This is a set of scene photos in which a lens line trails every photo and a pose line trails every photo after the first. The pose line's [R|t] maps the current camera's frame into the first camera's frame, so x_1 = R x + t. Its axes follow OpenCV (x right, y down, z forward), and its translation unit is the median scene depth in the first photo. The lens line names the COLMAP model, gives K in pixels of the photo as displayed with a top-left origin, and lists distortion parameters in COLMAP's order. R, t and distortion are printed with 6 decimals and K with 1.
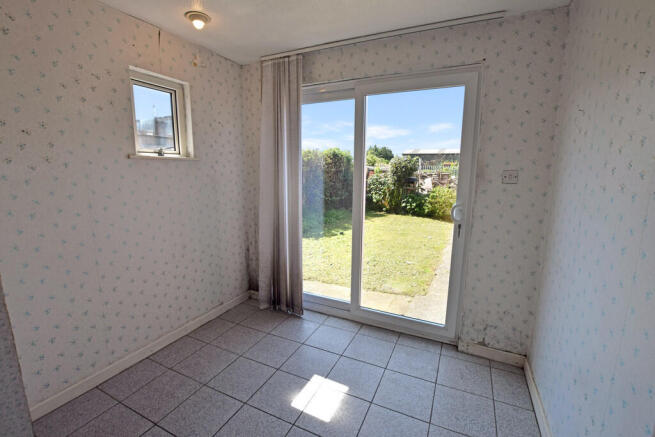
lens RADIAL K [[292.2, 0, 327.5], [0, 292.2, 218.5], [0, 0, 1]] dist [-0.017345, -0.000112]
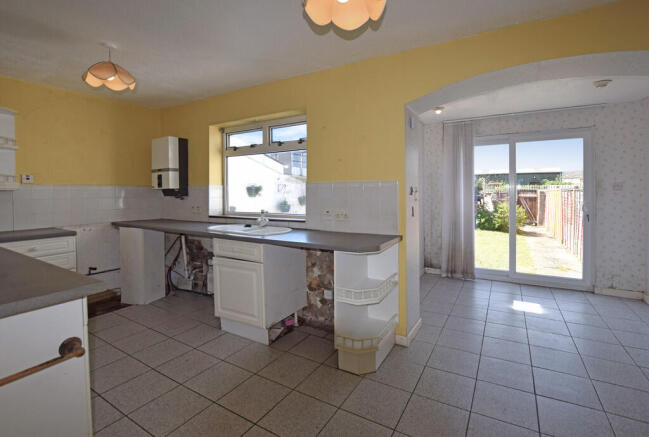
lens RADIAL K [[299.0, 0, 336.2], [0, 299.0, 193.0], [0, 0, 1]] dist [-0.002825, -0.000526]
pose [[0.997554, -0.012788, -0.068717, -0.805389], [0.001446, 0.986687, -0.162627, 0.160593], [0.069882, 0.162130, 0.984292, -0.766253]]
